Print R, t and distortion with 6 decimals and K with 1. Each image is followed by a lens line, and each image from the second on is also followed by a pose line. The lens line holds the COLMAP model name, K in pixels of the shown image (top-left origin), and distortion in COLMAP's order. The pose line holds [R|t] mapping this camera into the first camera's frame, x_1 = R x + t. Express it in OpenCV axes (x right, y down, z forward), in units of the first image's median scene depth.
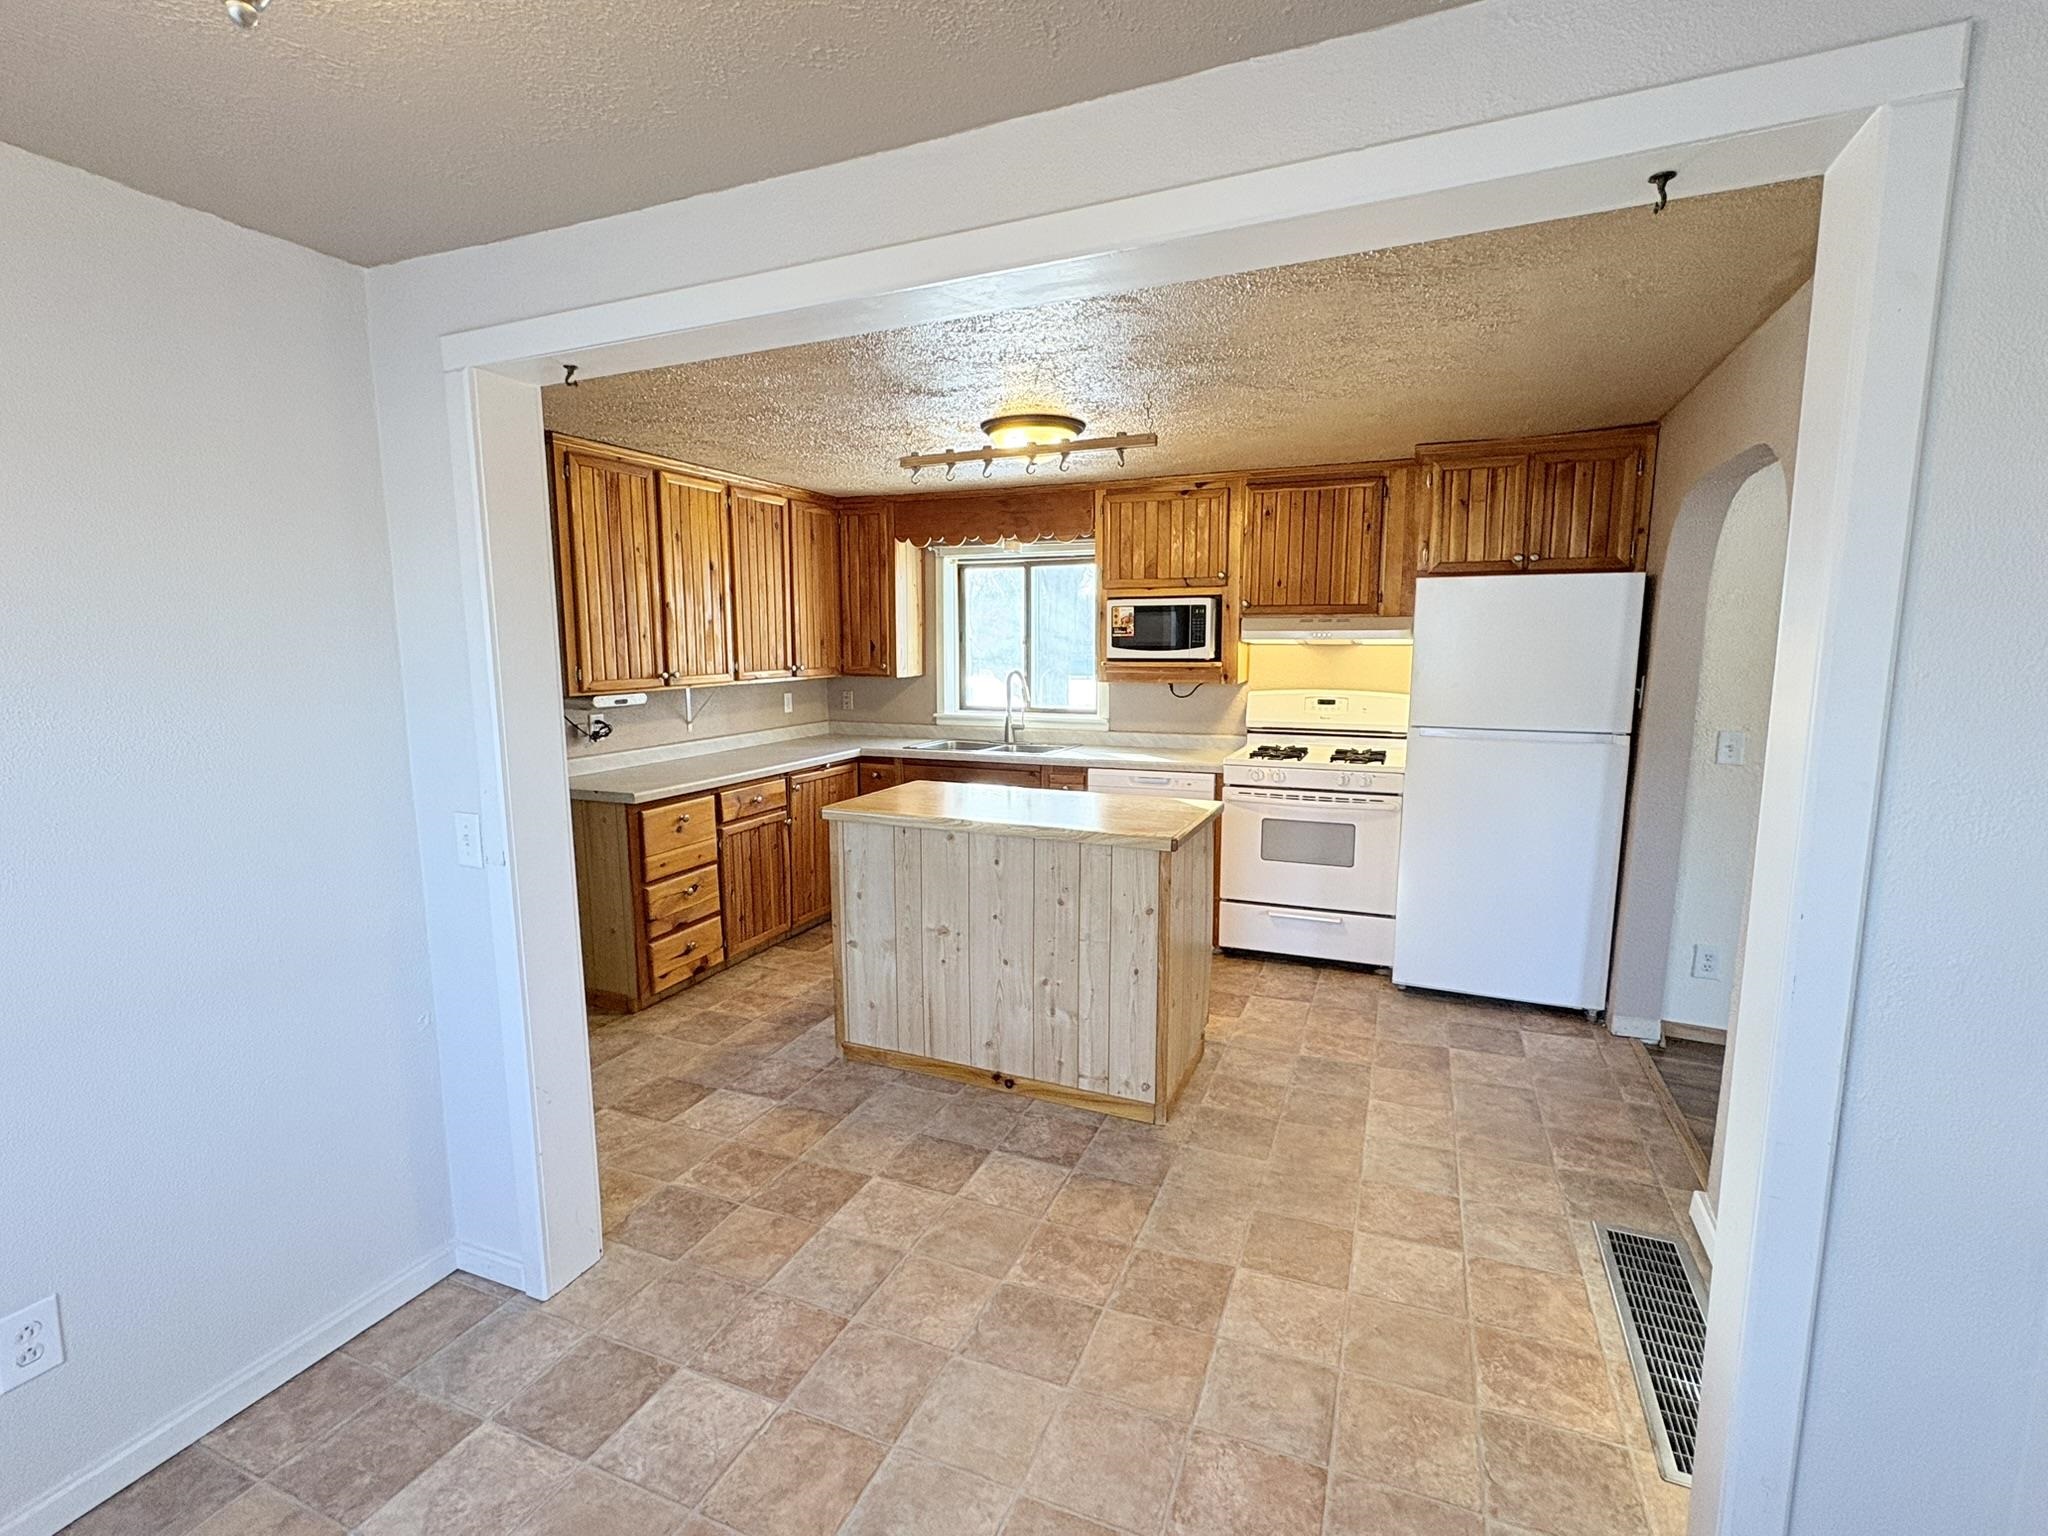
lens RADIAL K [[937.8, 0, 1024.0], [0, 937.8, 768.0], [0, 0, 1]] dist [0.001501, -0.000419]
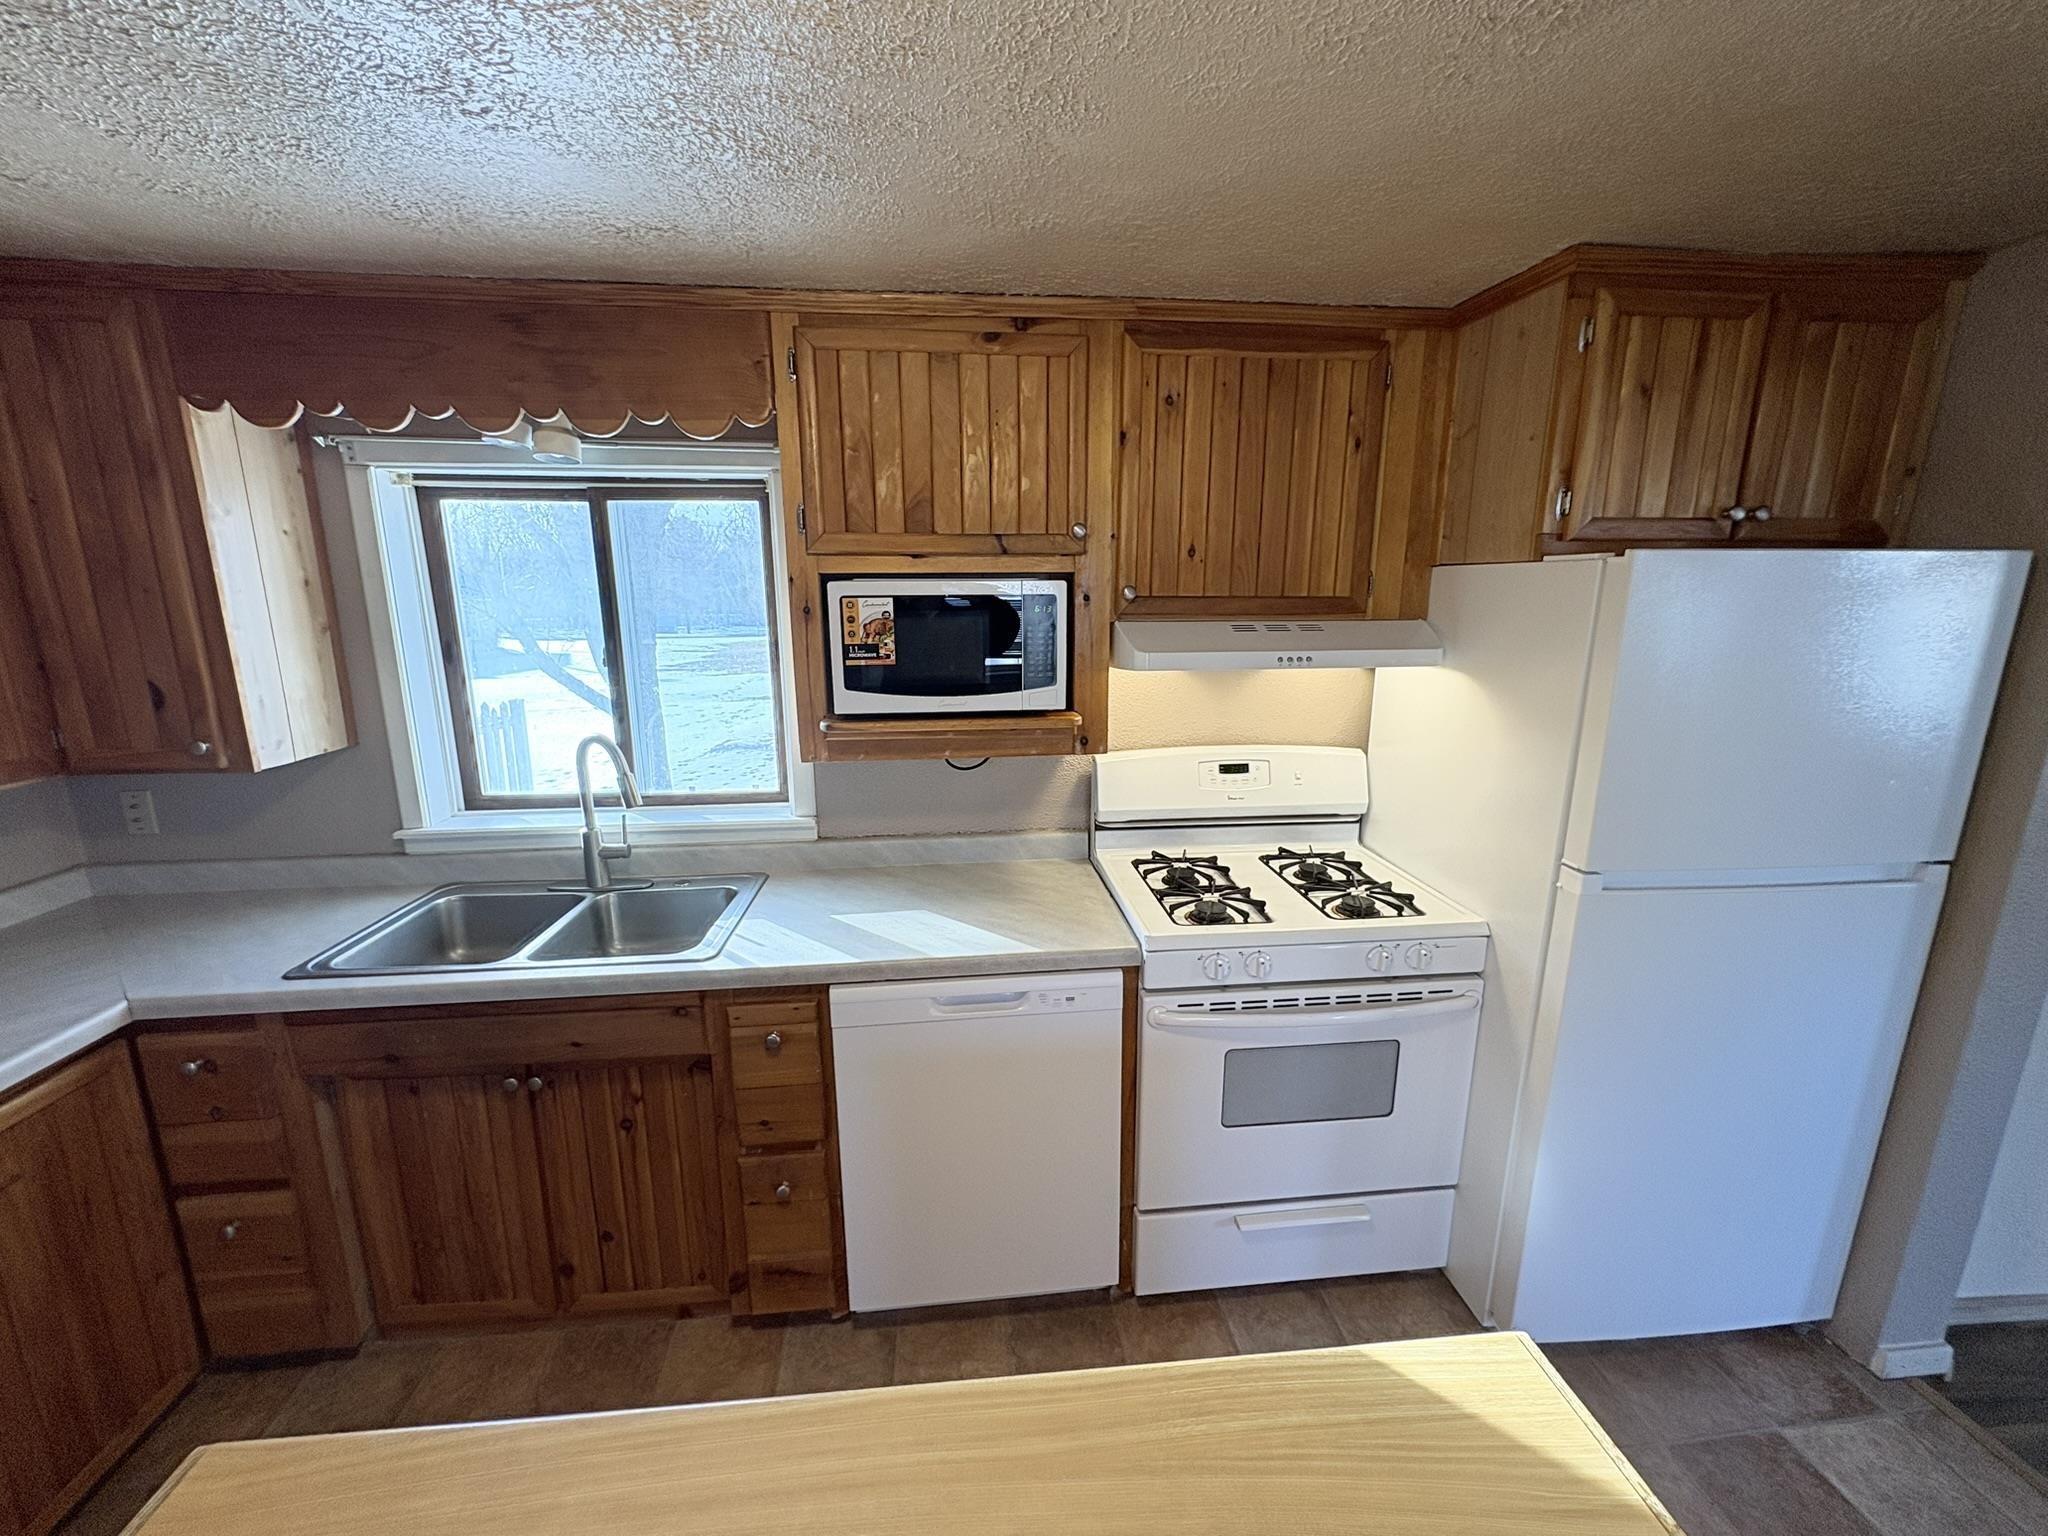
lens RADIAL K [[813.9, 0, 1024.0], [0, 813.9, 768.0], [0, 0, 1]] dist [0.000650, 0.000221]
pose [[0.878616, -0.101439, 0.466630, -0.014709], [0.066893, 0.993687, 0.090060, -0.125835], [-0.472820, -0.047914, 0.879855, 0.646902]]
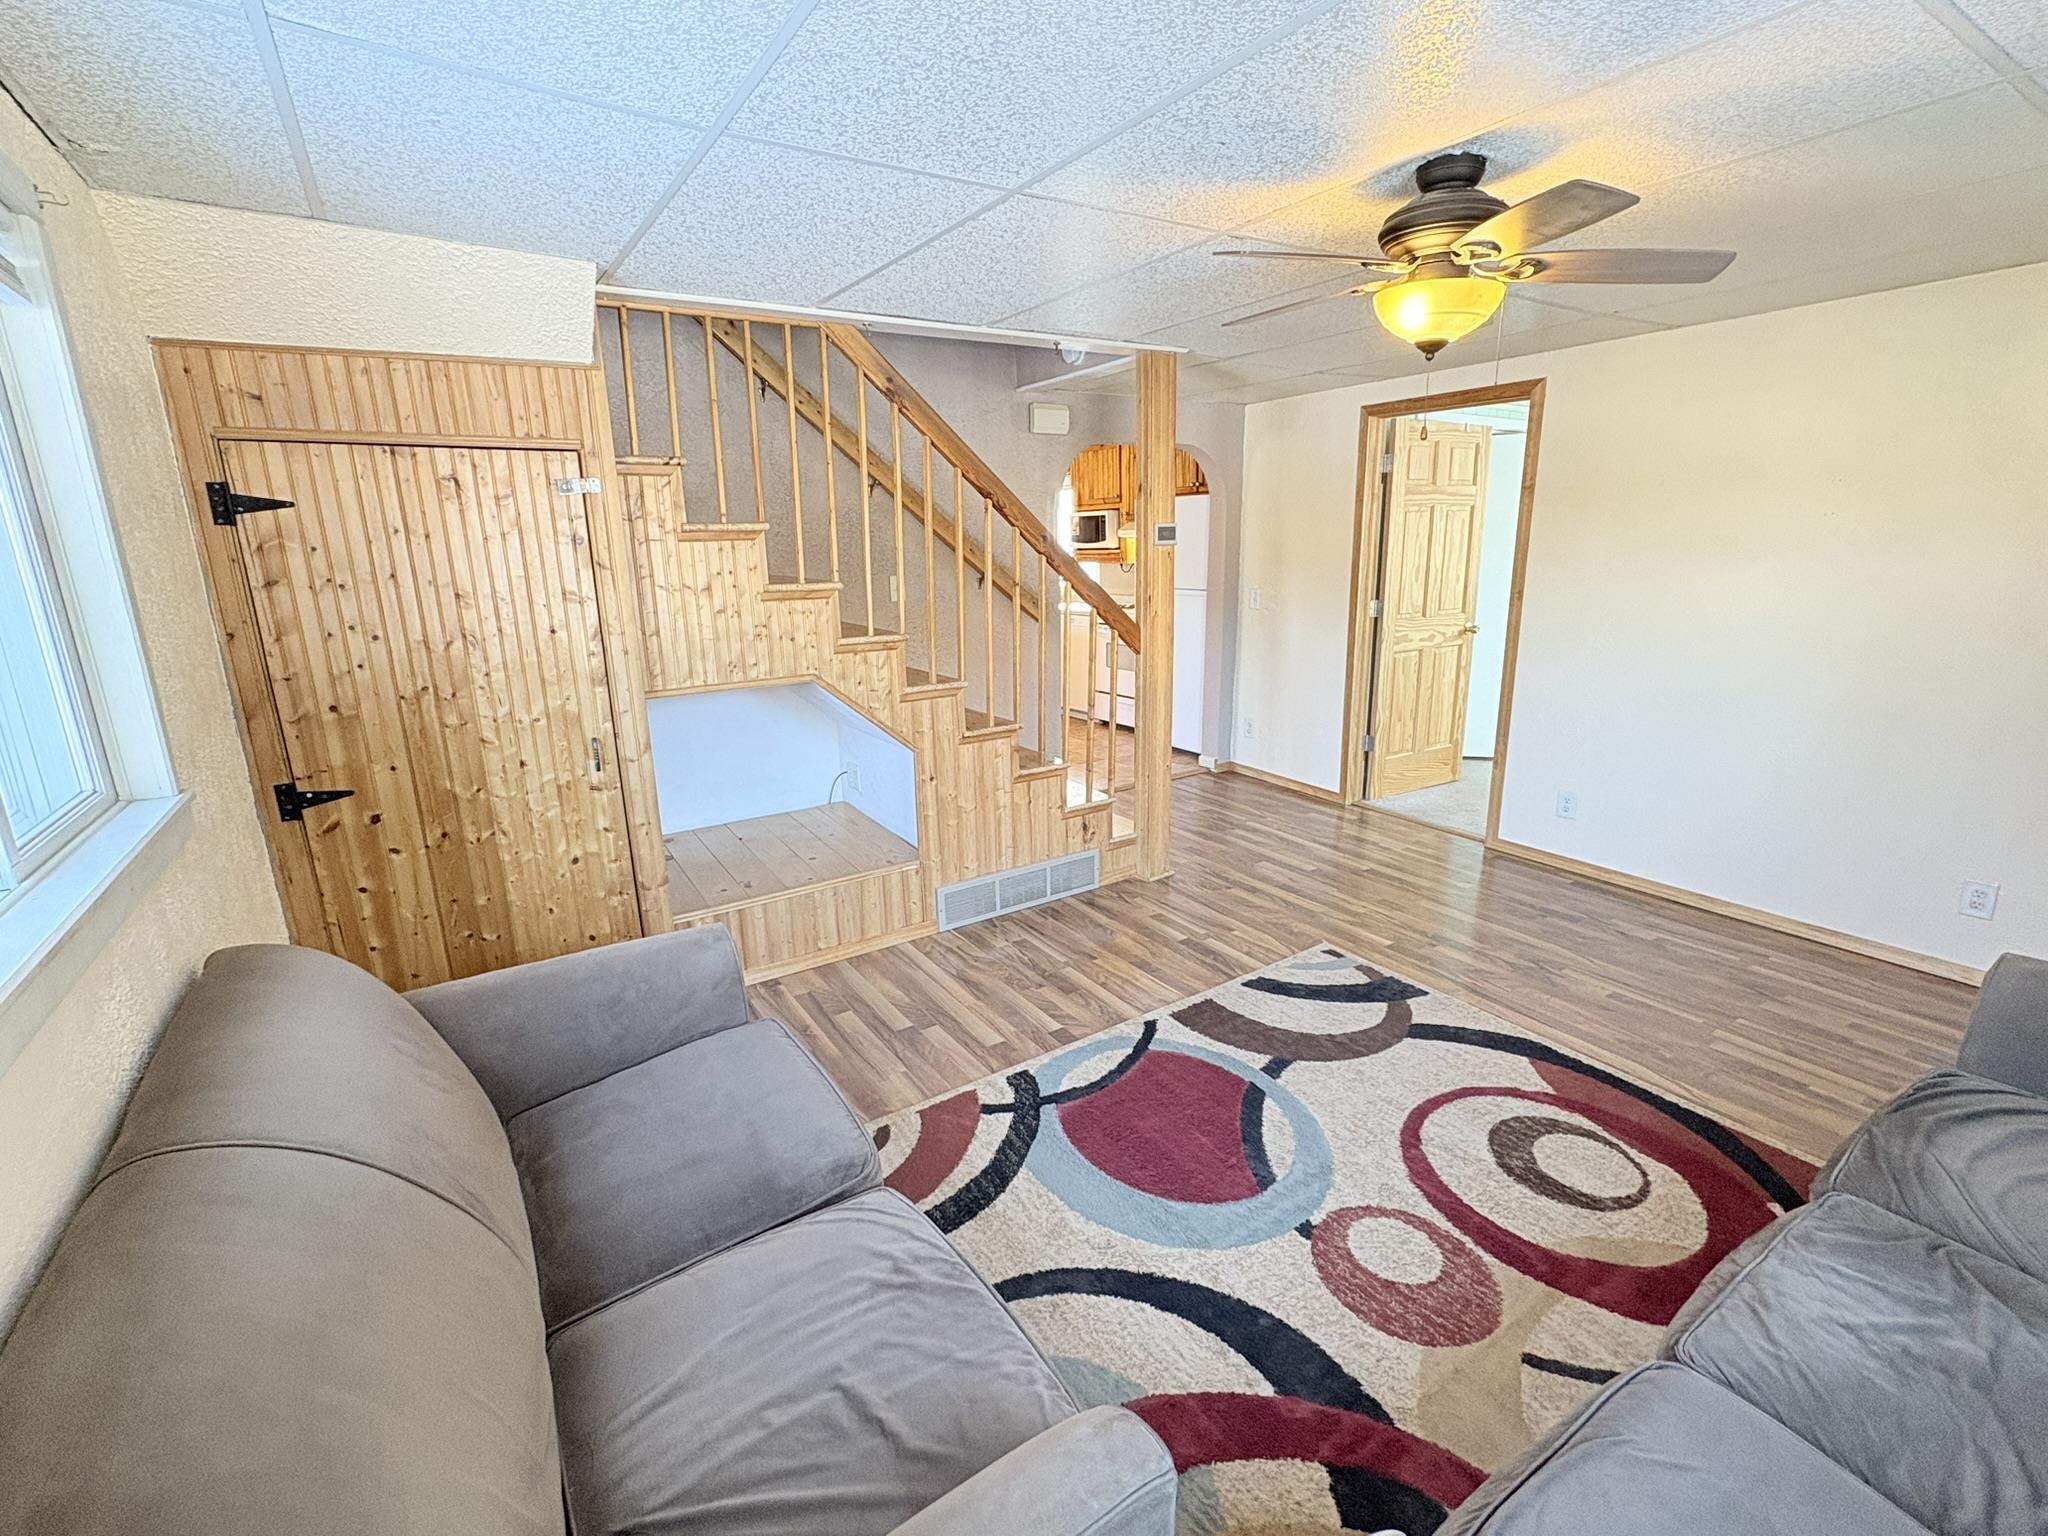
lens RADIAL K [[911.0, 0, 1024.0], [0, 911.0, 768.0], [0, 0, 1]] dist [-0.000322, 0.000342]
pose [[0.831477, 0.115513, -0.543418, 0.996819], [-0.050112, 0.989752, 0.133713, 0.061460], [0.553295, -0.083948, 0.828745, -0.455375]]
